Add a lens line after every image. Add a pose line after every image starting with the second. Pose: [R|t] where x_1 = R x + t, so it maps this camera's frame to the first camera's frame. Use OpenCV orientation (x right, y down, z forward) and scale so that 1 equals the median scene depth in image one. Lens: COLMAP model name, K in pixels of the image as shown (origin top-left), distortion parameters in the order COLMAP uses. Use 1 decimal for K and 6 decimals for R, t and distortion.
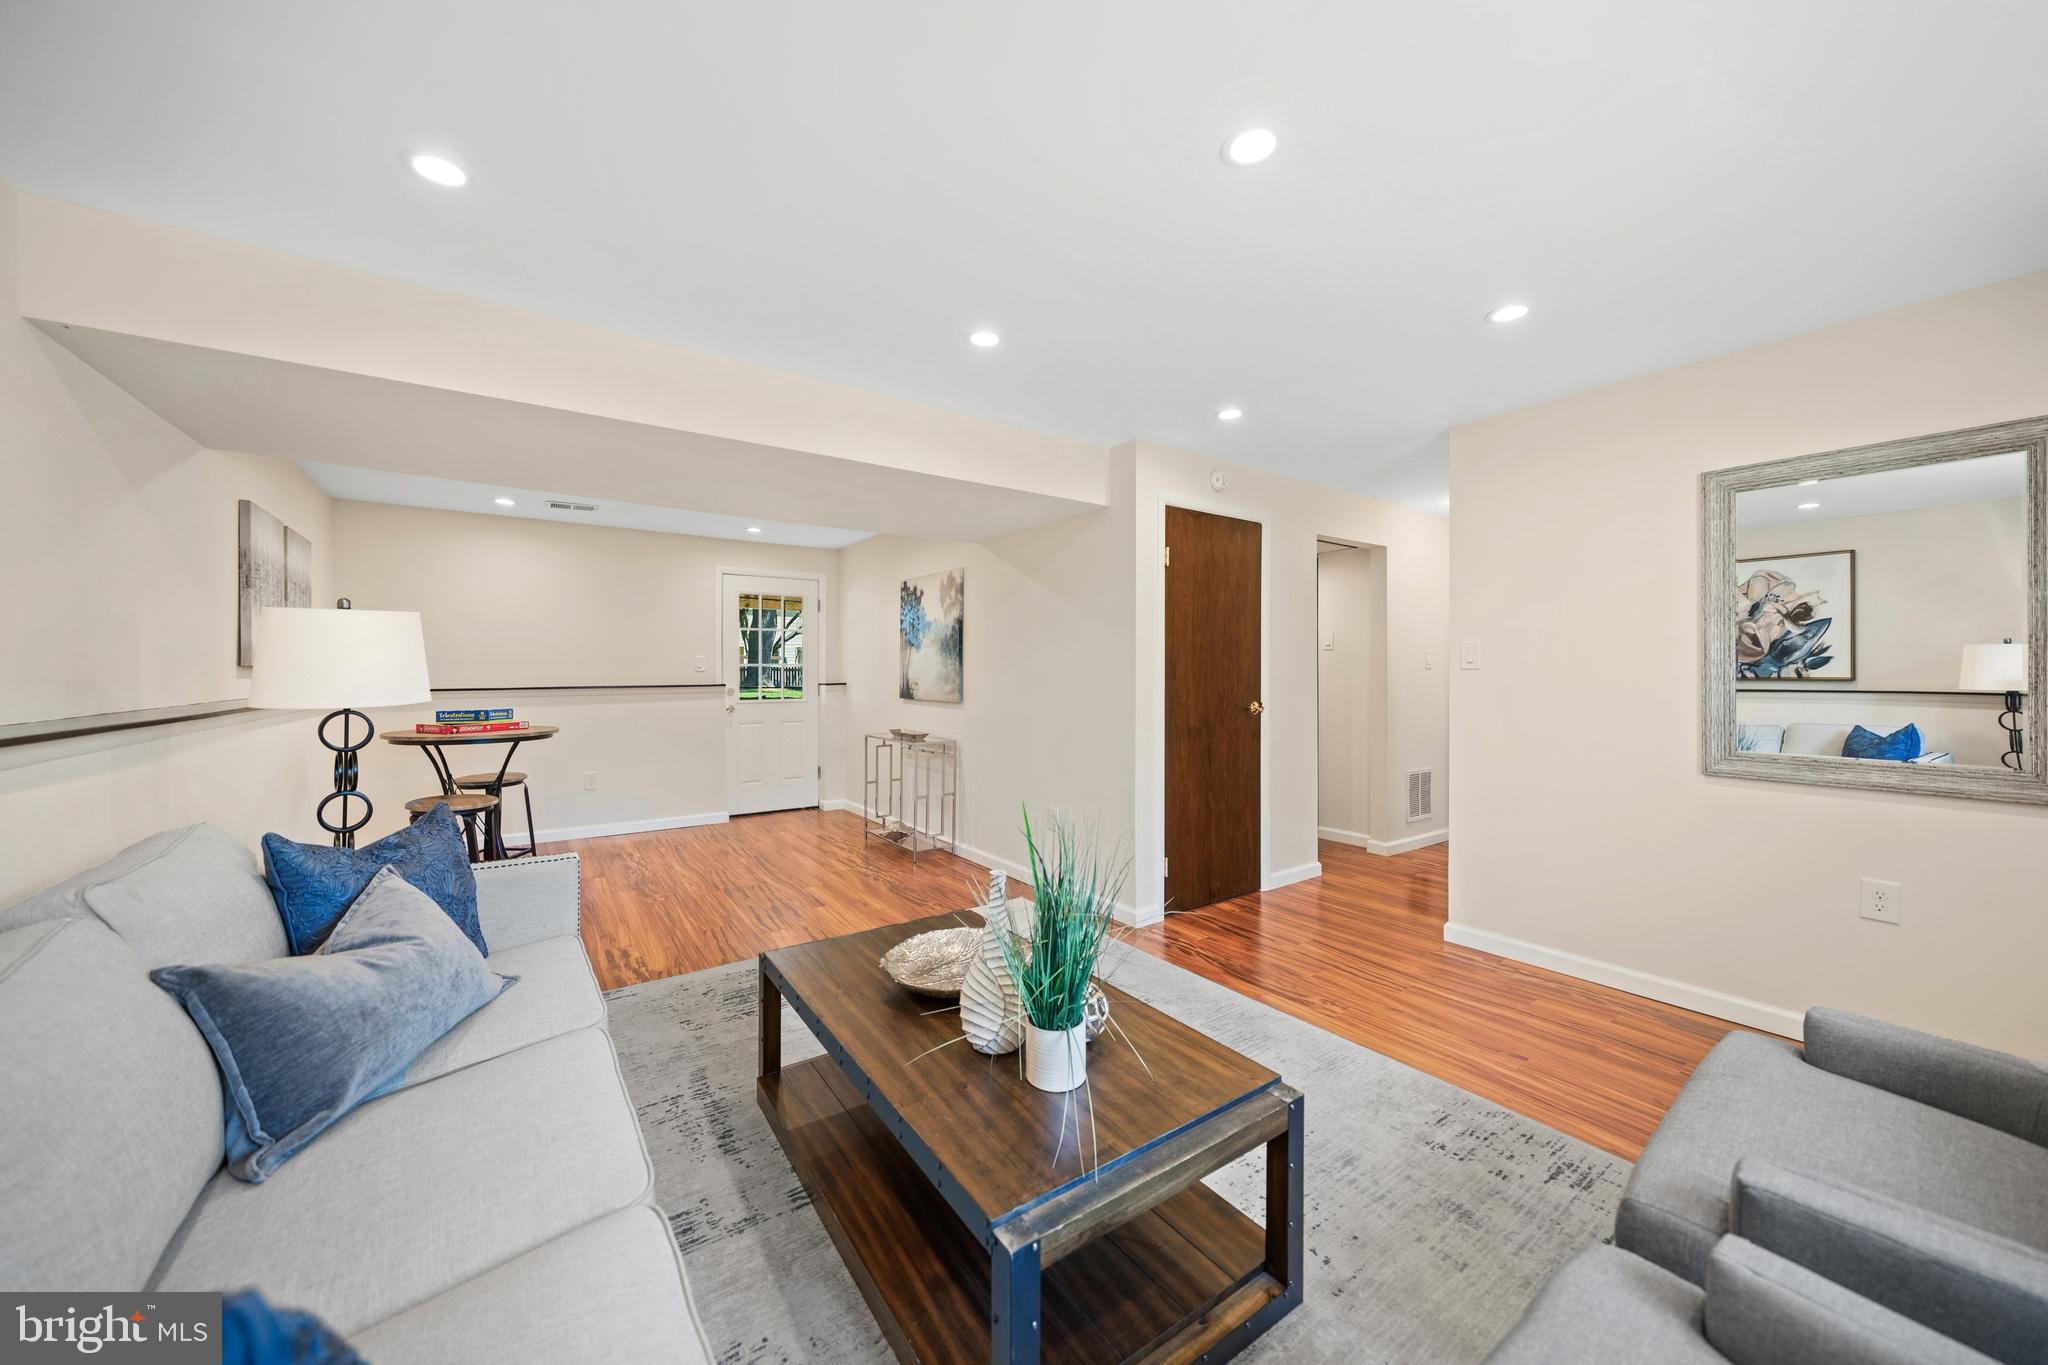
lens RADIAL K [[717.2, 0, 1017.8], [0, 717.2, 682.8], [0, 0, 1]] dist [0.000286, -0.000022]
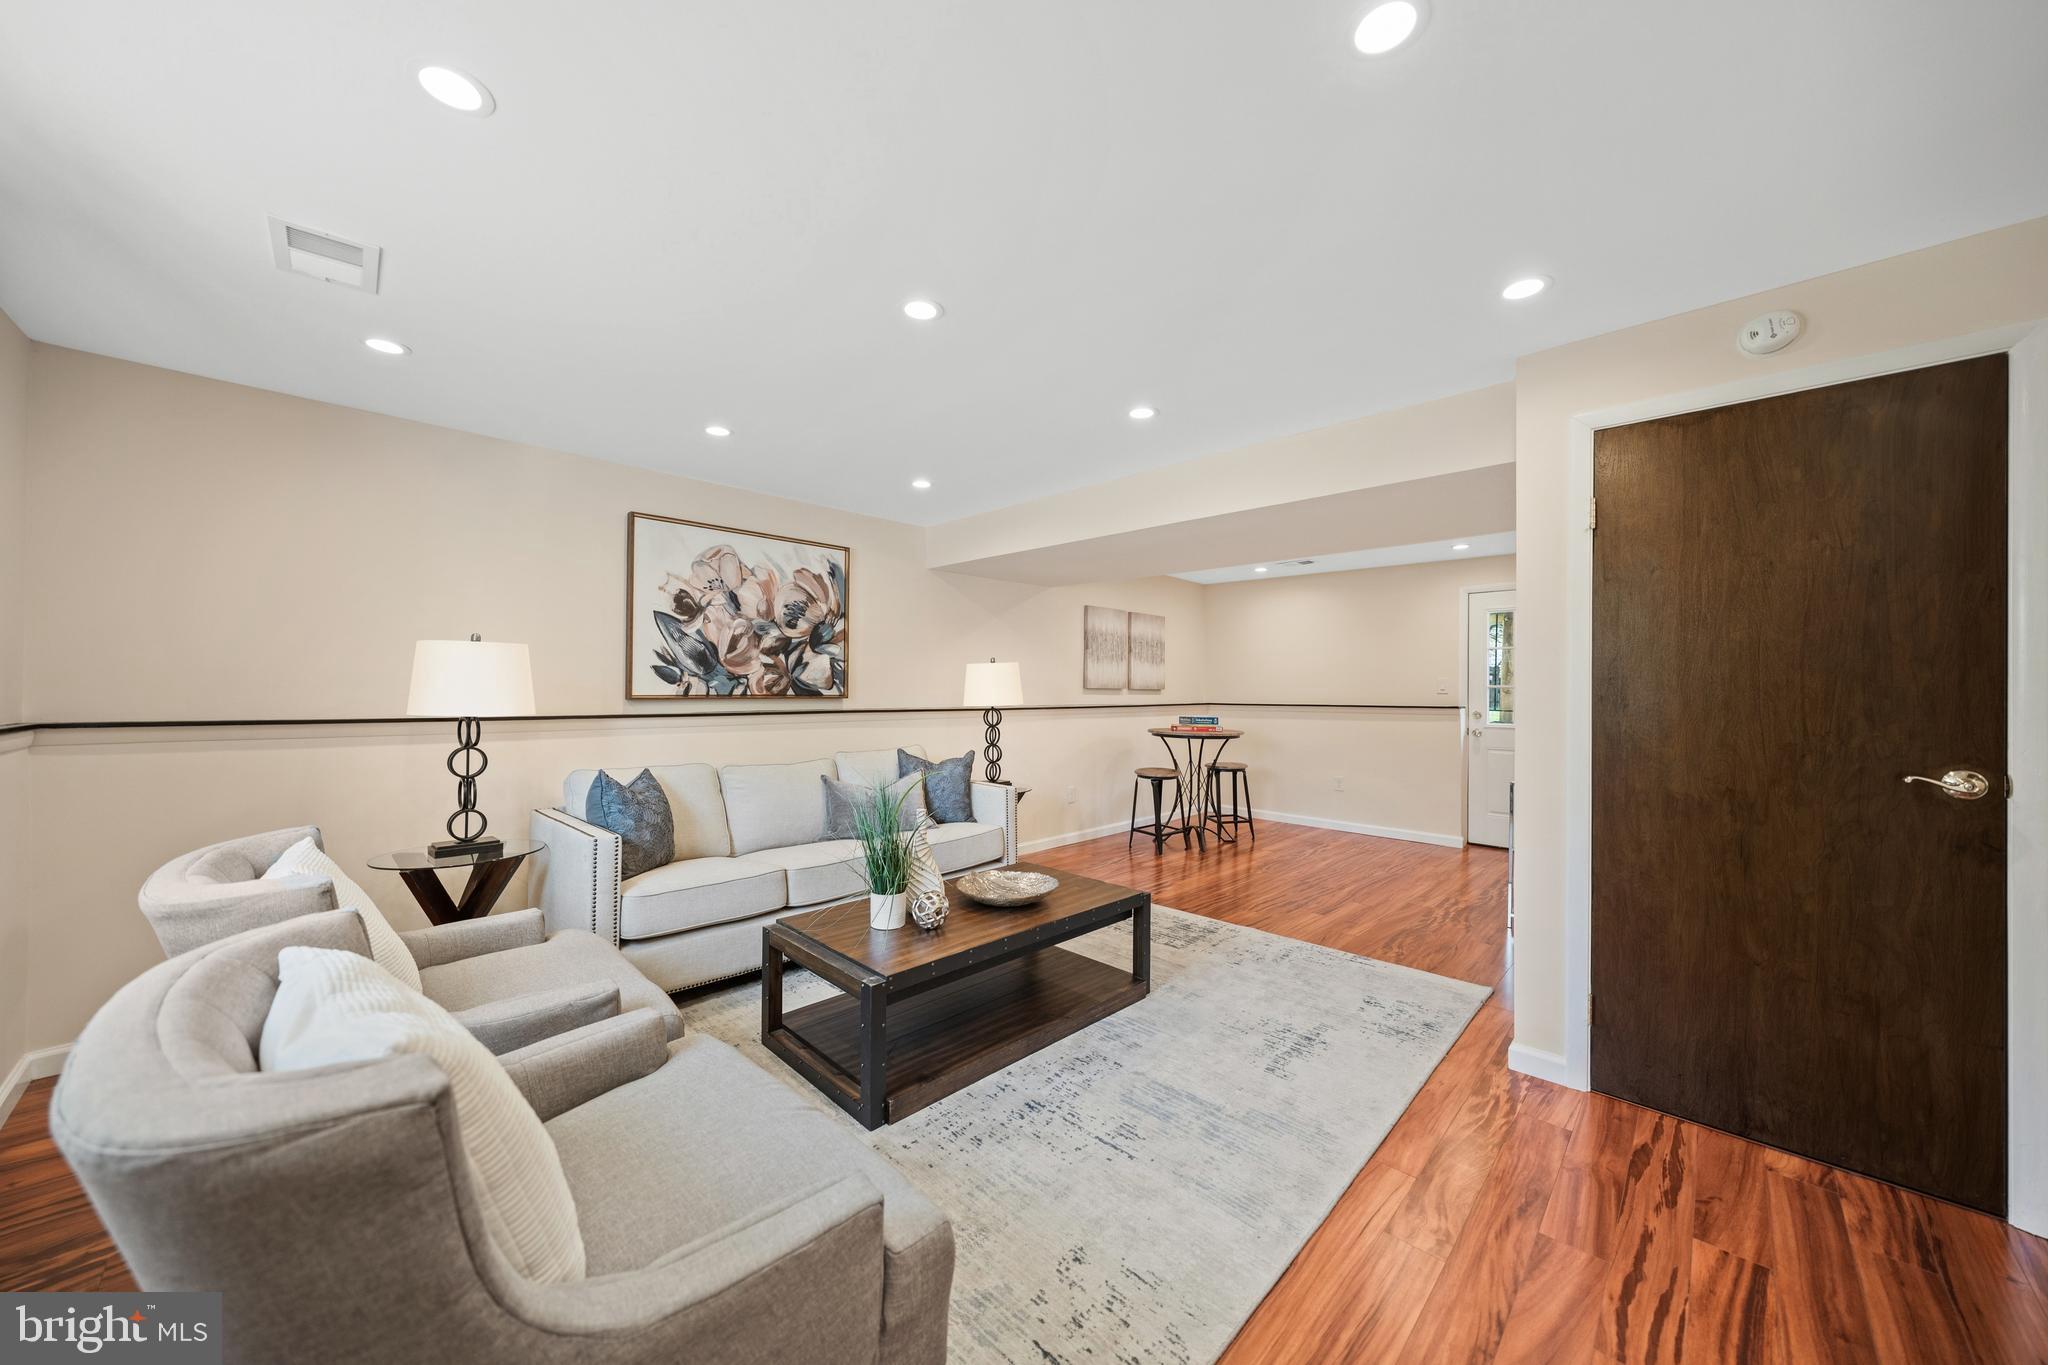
lens RADIAL K [[717.2, 0, 1021.9], [0, 717.2, 675.0], [0, 0, 1]] dist [0.000286, -0.000022]
pose [[0.175037, -0.018136, -0.984395, 0.681988], [-0.025166, 0.999421, -0.022888, -0.005068], [0.984240, 0.028780, 0.174479, 0.364777]]
